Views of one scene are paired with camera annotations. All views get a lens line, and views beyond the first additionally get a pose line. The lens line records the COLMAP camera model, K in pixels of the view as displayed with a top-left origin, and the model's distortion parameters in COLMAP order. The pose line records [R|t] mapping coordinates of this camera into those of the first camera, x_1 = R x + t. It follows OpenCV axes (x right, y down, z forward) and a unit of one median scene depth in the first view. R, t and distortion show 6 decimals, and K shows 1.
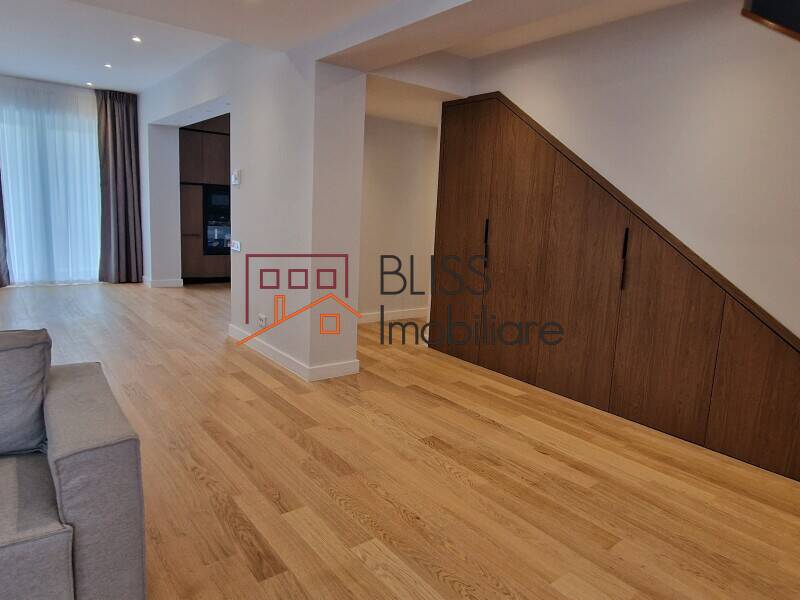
lens RADIAL K [[528.5, 0, 400.0], [0, 528.5, 300.0], [0, 0, 1]] dist [0.002199, 0.000725]
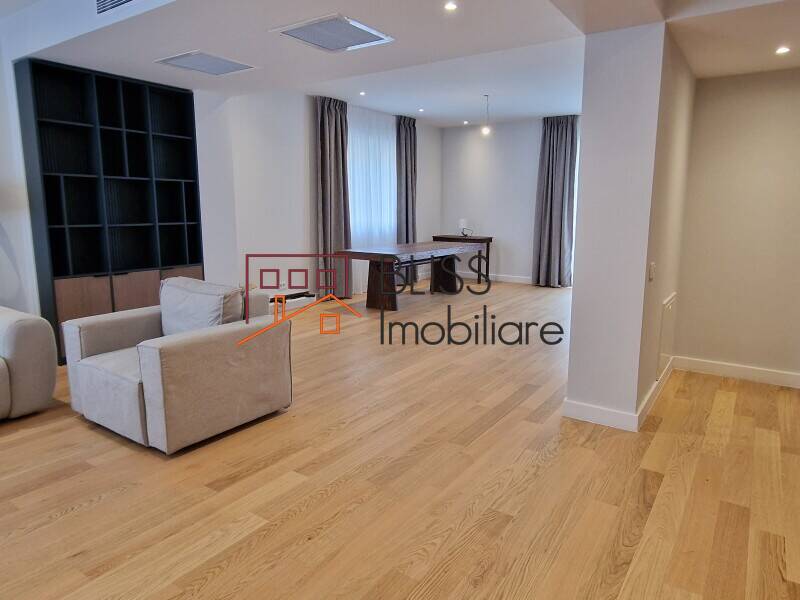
lens RADIAL K [[528.5, 0, 400.0], [0, 528.5, 300.0], [0, 0, 1]] dist [0.002199, 0.000725]
pose [[0.303156, 0.115485, -0.945917, 0.662653], [-0.152542, 0.985710, 0.071455, -0.058895], [0.940652, 0.122630, 0.316441, 0.601275]]
